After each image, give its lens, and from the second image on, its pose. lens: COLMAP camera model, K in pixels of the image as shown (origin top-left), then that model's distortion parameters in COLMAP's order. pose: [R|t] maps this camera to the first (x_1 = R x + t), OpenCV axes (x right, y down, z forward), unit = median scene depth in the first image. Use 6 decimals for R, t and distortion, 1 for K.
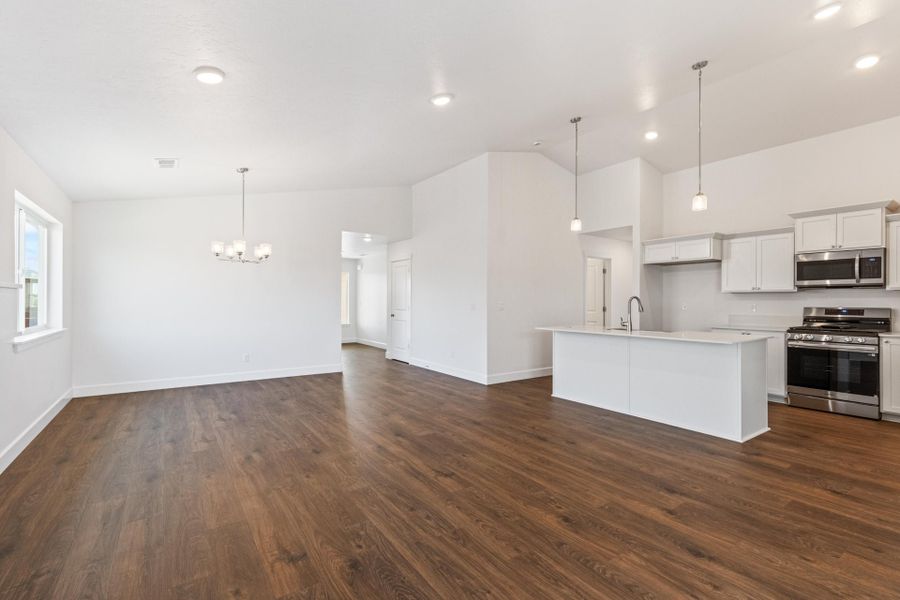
lens RADIAL K [[412.6, 0, 453.3], [0, 412.6, 300.7], [0, 0, 1]] dist [-0.000124, 0.000247]
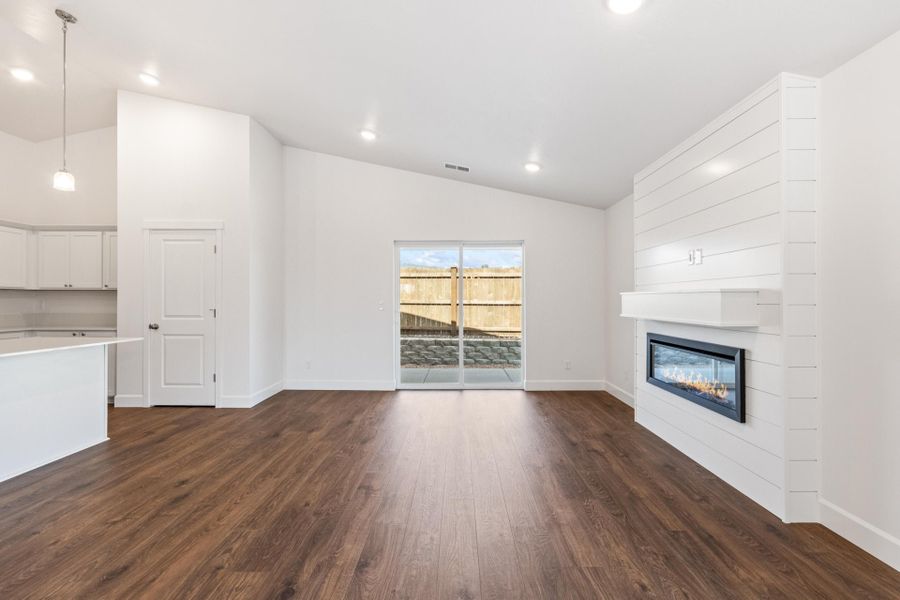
lens RADIAL K [[404.2, 0, 455.0], [0, 404.2, 298.5], [0, 0, 1]] dist [-0.000437, 0.000146]
pose [[-0.813688, 0.001517, 0.581299, -0.529962], [-0.001431, 0.999988, -0.004612, 0.001334], [-0.581300, -0.004585, -0.813677, 1.225271]]
